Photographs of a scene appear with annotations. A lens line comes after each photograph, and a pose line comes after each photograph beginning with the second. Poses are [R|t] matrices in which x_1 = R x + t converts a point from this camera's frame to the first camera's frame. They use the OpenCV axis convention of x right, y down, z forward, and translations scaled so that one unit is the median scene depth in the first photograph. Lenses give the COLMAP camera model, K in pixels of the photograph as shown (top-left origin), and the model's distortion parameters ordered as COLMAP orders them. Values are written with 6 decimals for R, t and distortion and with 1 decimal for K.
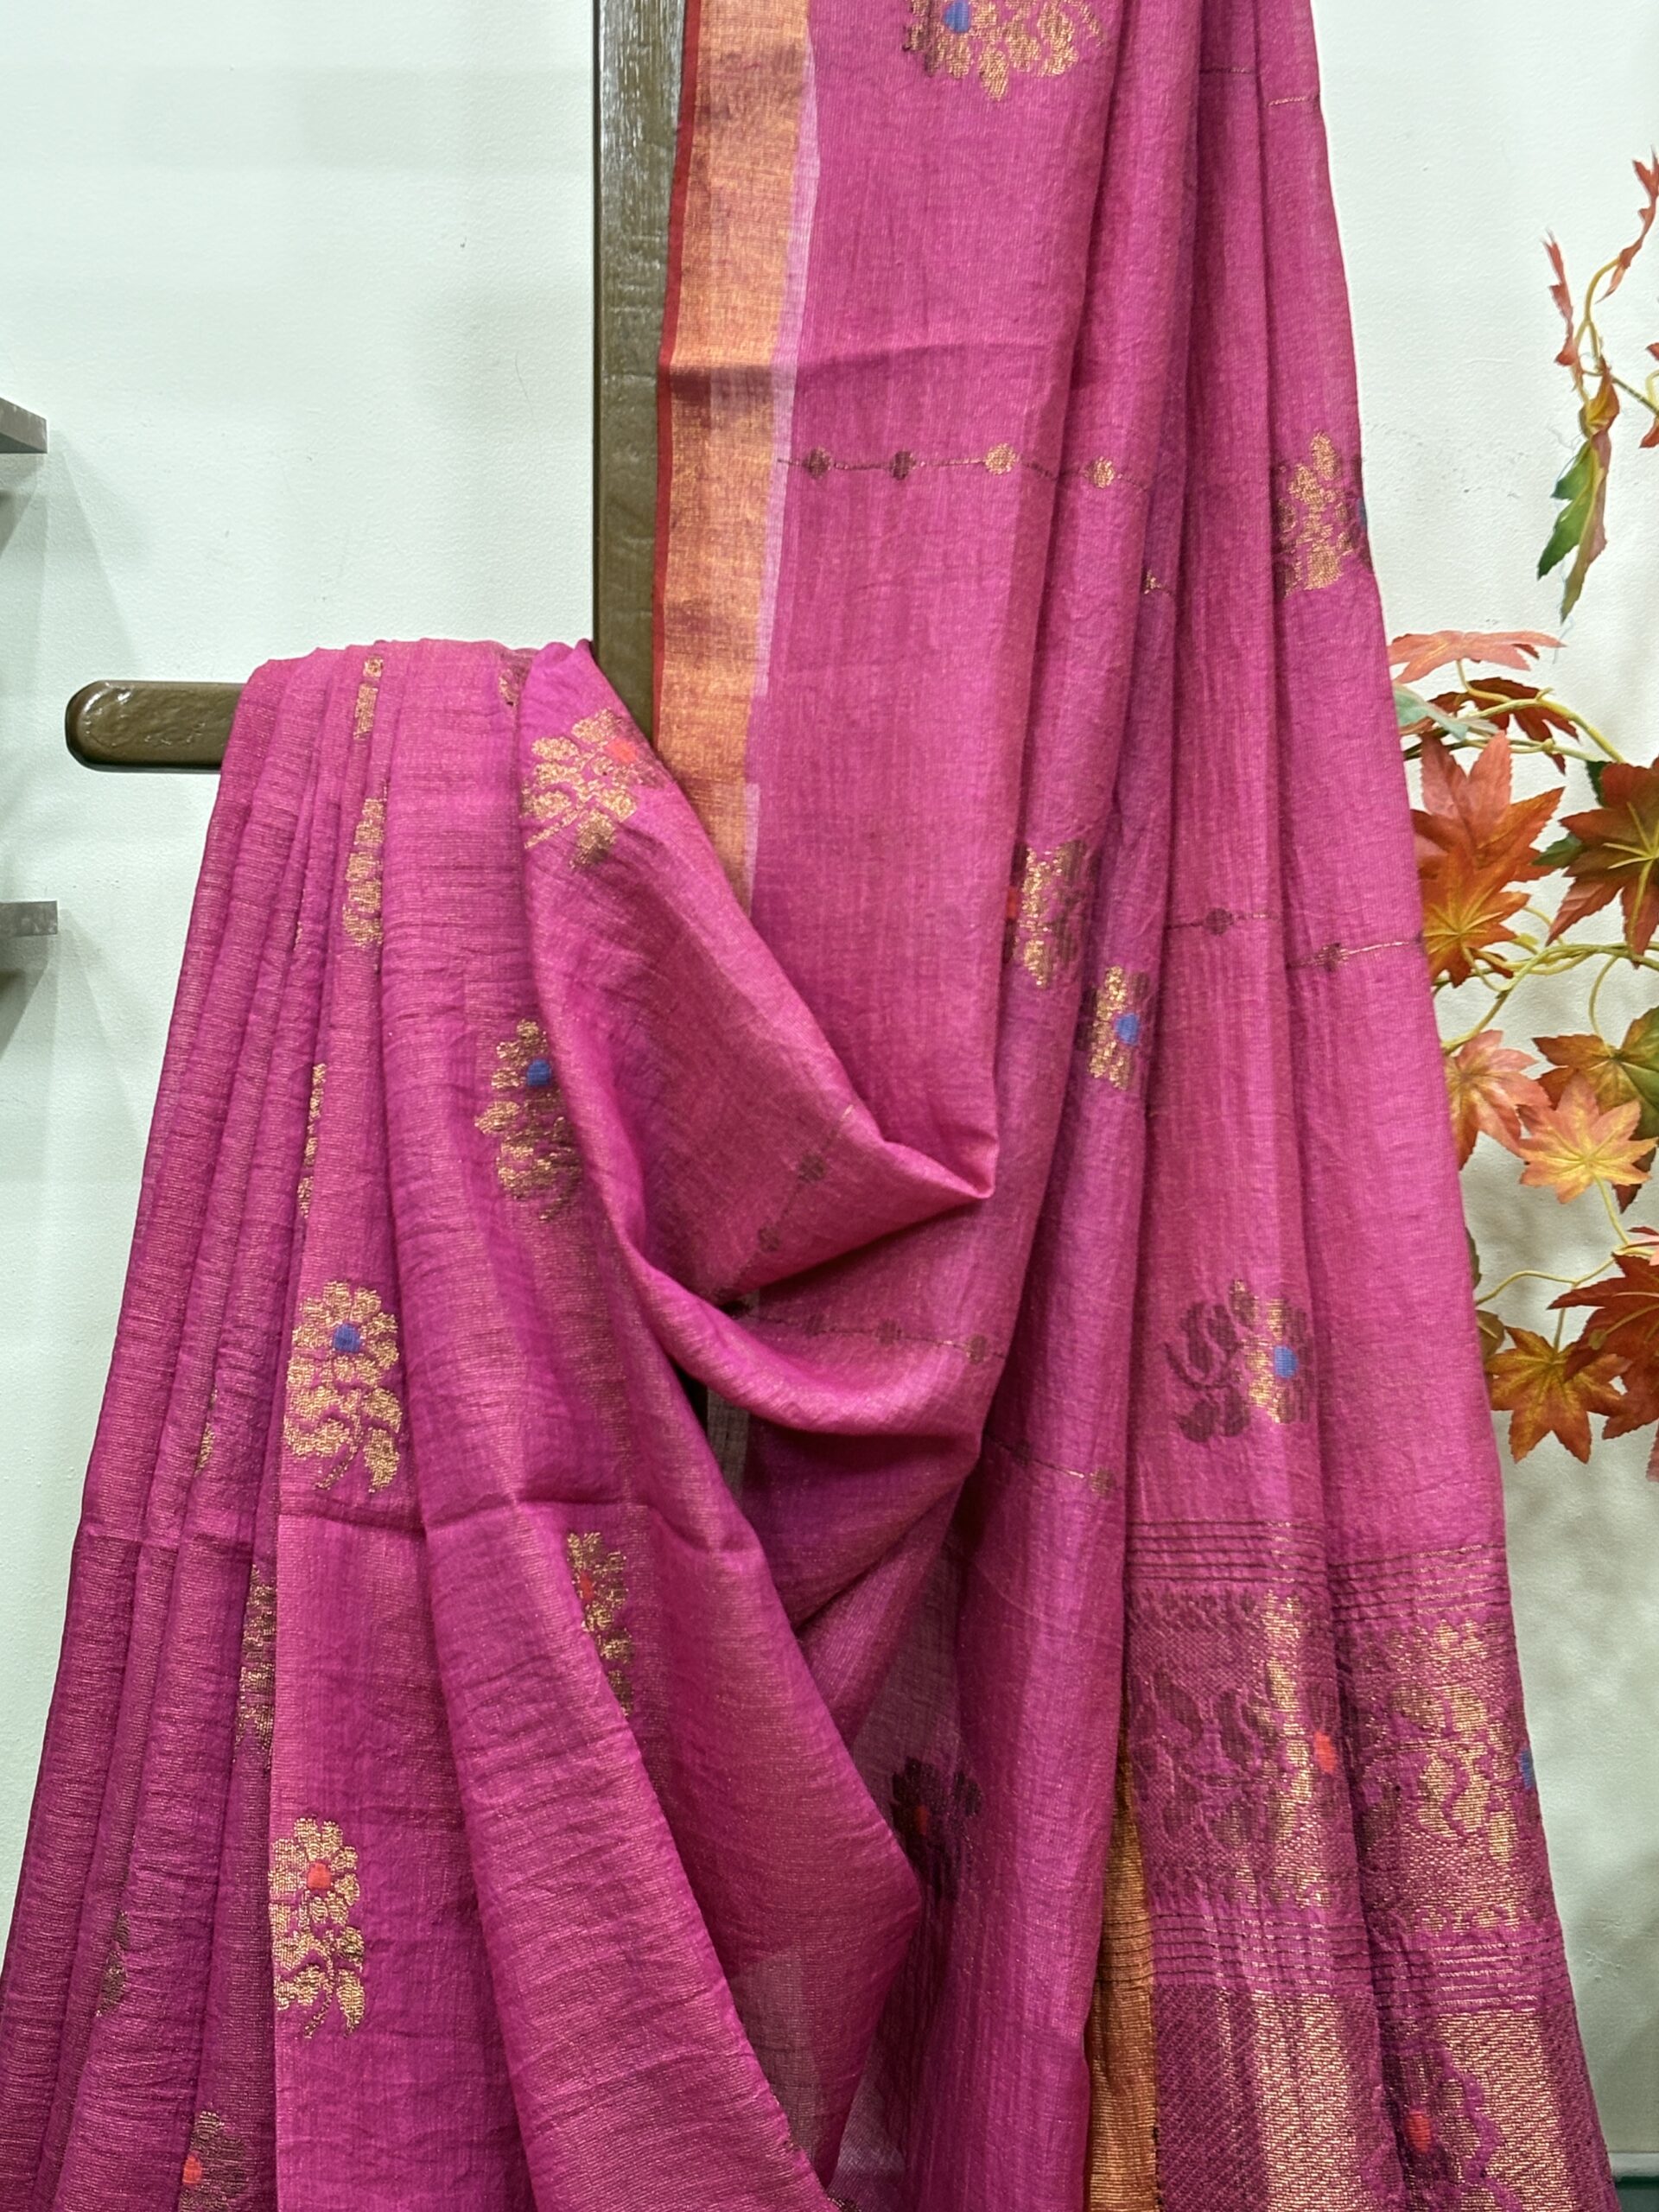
lens RADIAL K [[3896.7, 0, 829.5], [0, 3896.7, 1106.0], [0, 0, 1]] dist [0.263986, -1.088969]
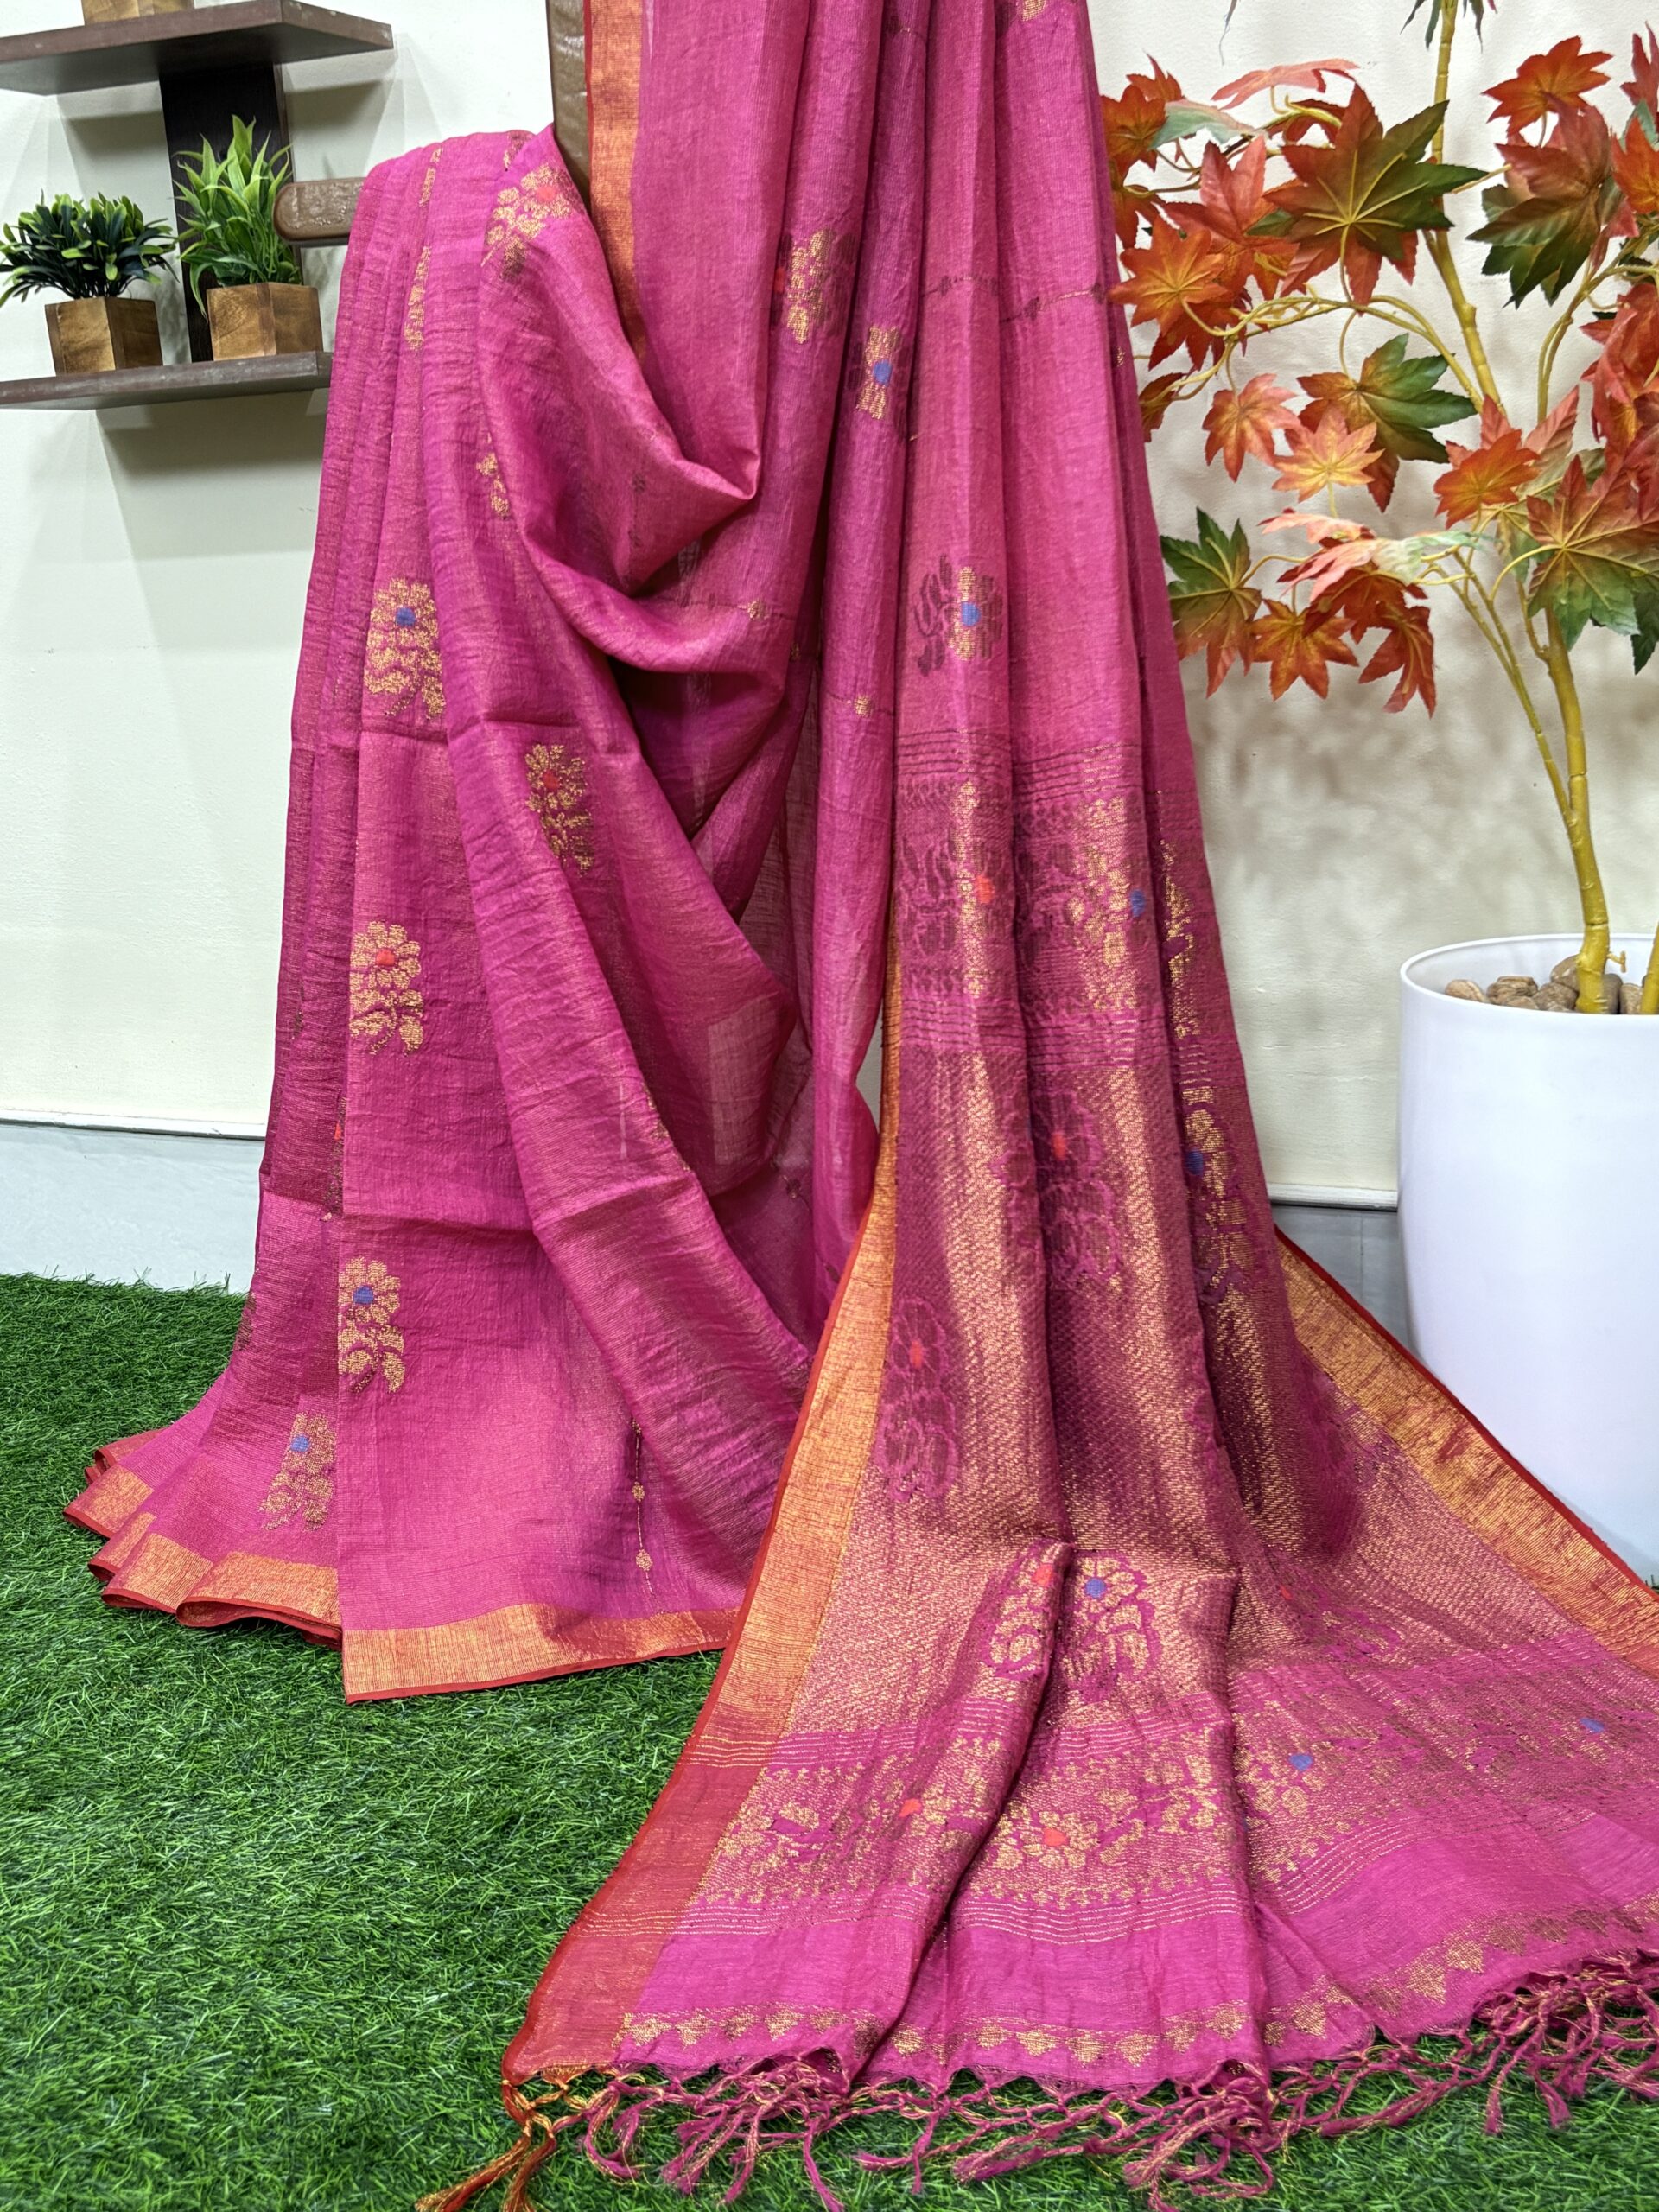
lens RADIAL K [[2357.0, 0, 829.5], [0, 2357.0, 1106.0], [0, 0, 1]] dist [0.214008, -0.724041]
pose [[0.935371, 0.044159, -0.350901, 0.371087], [0.029788, 0.978812, 0.202582, 0.063193], [0.352412, -0.199942, 0.914237, 0.166373]]
